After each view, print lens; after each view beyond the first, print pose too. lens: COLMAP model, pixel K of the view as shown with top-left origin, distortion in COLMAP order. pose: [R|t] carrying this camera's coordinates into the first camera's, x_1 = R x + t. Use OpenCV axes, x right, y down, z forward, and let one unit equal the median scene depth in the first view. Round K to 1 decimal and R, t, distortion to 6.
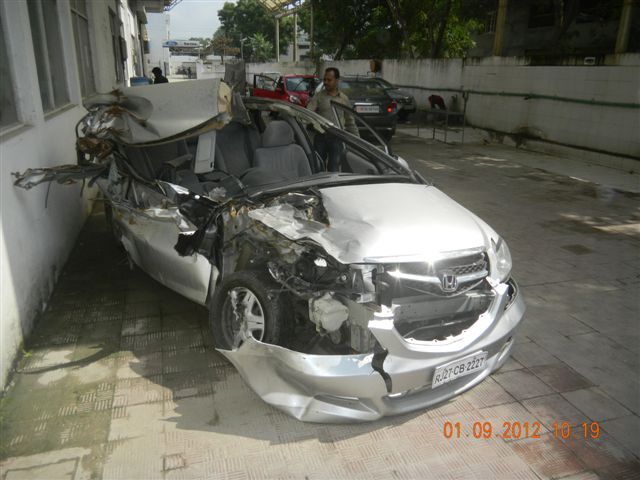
lens RADIAL K [[510.8, 0, 319.2], [0, 510.8, 239.2], [0, 0, 1]] dist [-0.000629, -0.000926]
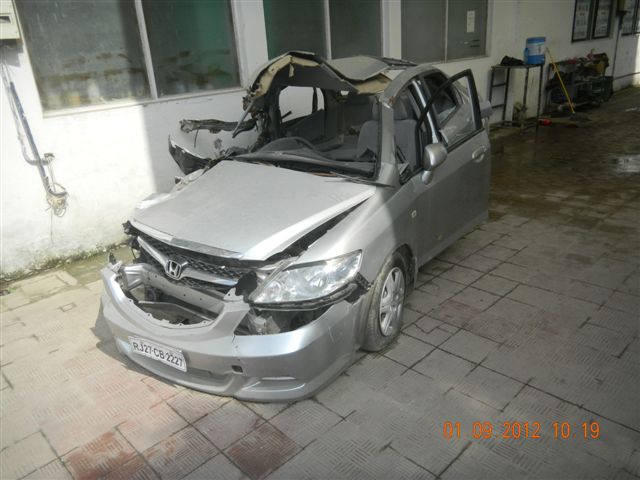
lens RADIAL K [[510.8, 0, 317.8], [0, 510.8, 241.0], [0, 0, 1]] dist [-0.000629, -0.000926]
pose [[0.453901, 0.282056, -0.845233, 1.188874], [-0.210155, 0.955705, 0.206064, -0.225905], [0.865915, 0.084097, 0.493071, 0.750471]]
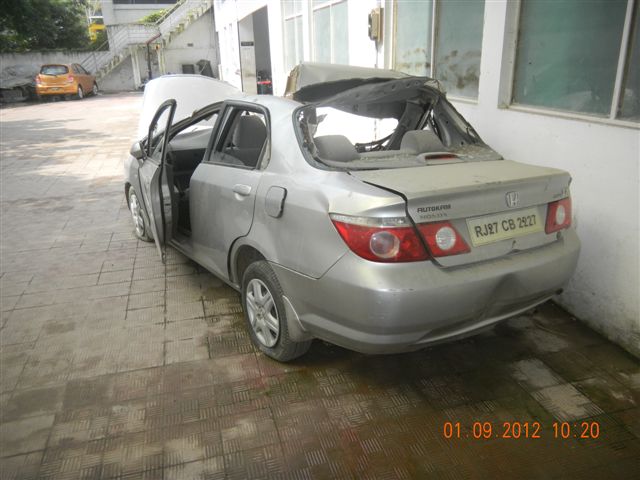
lens RADIAL K [[510.8, 0, 318.5], [0, 510.8, 238.5], [0, 0, 1]] dist [-0.000629, -0.000926]
pose [[-0.999600, -0.006480, 0.027512, -0.322346], [0.011975, 0.784597, 0.619891, -0.960005], [-0.025603, 0.619973, -0.784206, 2.899678]]
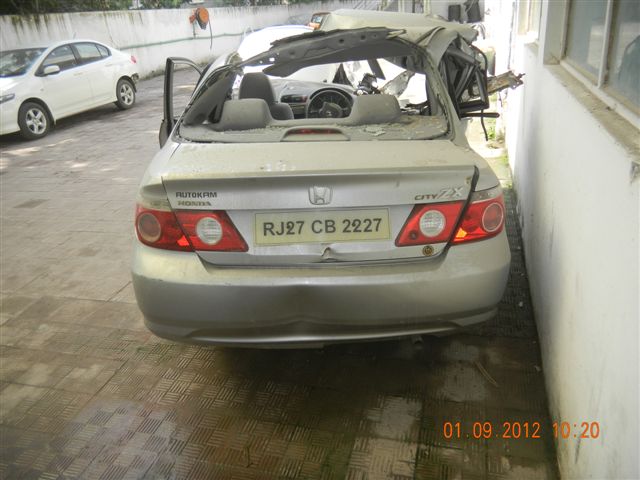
lens RADIAL K [[510.8, 0, 318.9], [0, 510.8, 240.4], [0, 0, 1]] dist [-0.000629, -0.000926]
pose [[-0.841098, -0.176200, 0.511379, -0.988865], [0.231731, 0.736895, 0.635048, -0.854503], [-0.488728, 0.652640, -0.578970, 2.597848]]
